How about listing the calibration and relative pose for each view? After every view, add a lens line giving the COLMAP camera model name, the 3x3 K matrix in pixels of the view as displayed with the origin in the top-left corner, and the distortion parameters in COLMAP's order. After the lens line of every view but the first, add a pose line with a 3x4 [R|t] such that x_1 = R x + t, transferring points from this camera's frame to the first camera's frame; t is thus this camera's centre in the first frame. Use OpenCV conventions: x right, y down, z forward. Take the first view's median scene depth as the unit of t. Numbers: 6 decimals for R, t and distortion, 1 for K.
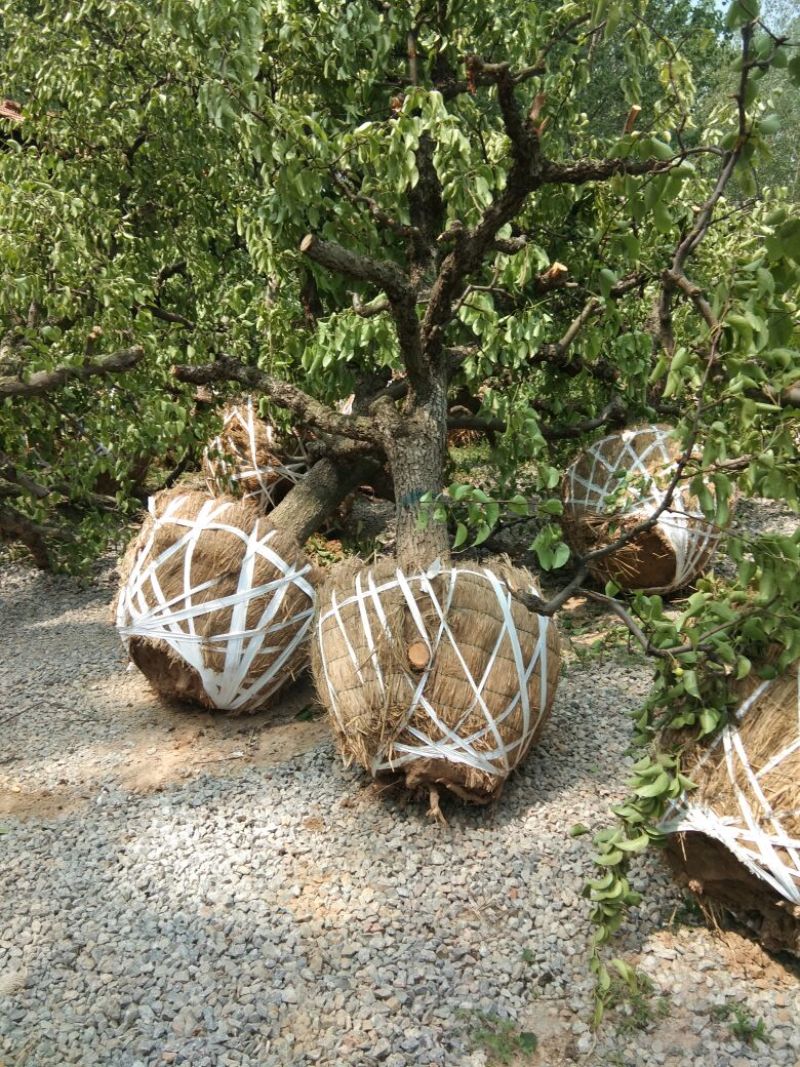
lens RADIAL K [[793.7, 0, 410.2], [0, 793.7, 531.2], [0, 0, 1]] dist [0.093344, -0.099331]
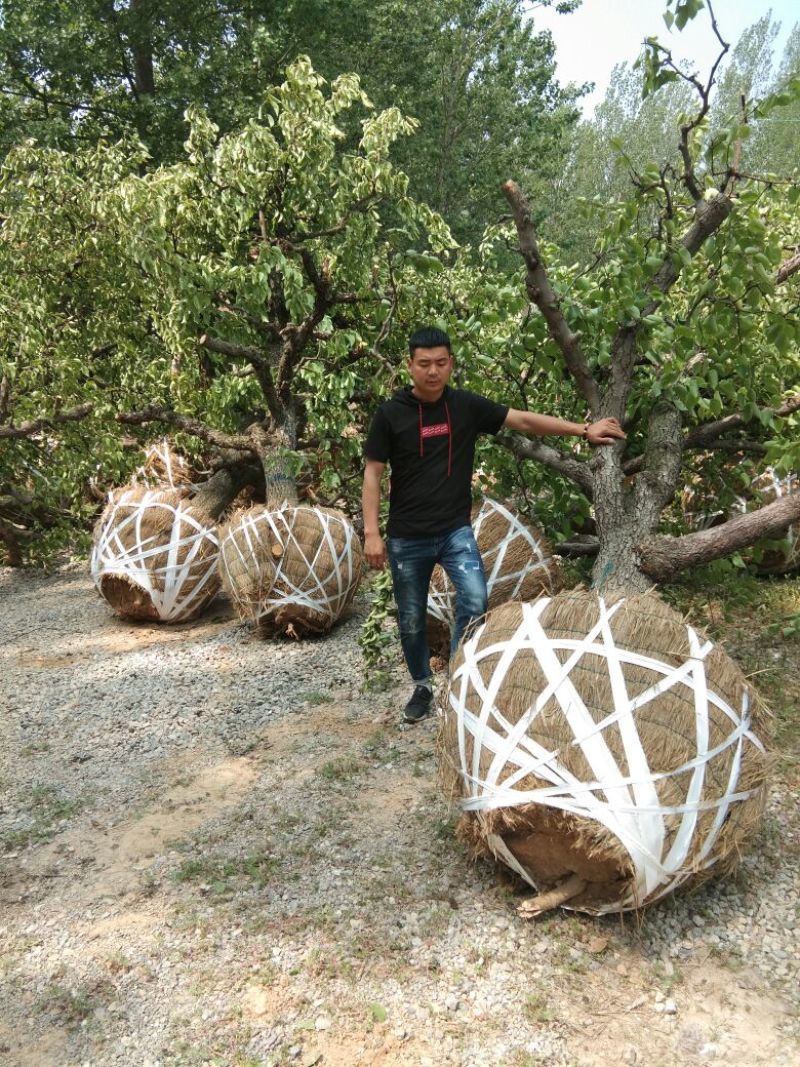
lens RADIAL K [[938.7, 0, 482.4], [0, 938.7, 534.3], [0, 0, 1]] dist [0.064376, 0.023231]
pose [[0.986081, -0.064297, 0.153330, 0.119377], [0.079358, 0.992384, -0.094215, 0.292017], [-0.146105, 0.105072, 0.983673, -1.011087]]
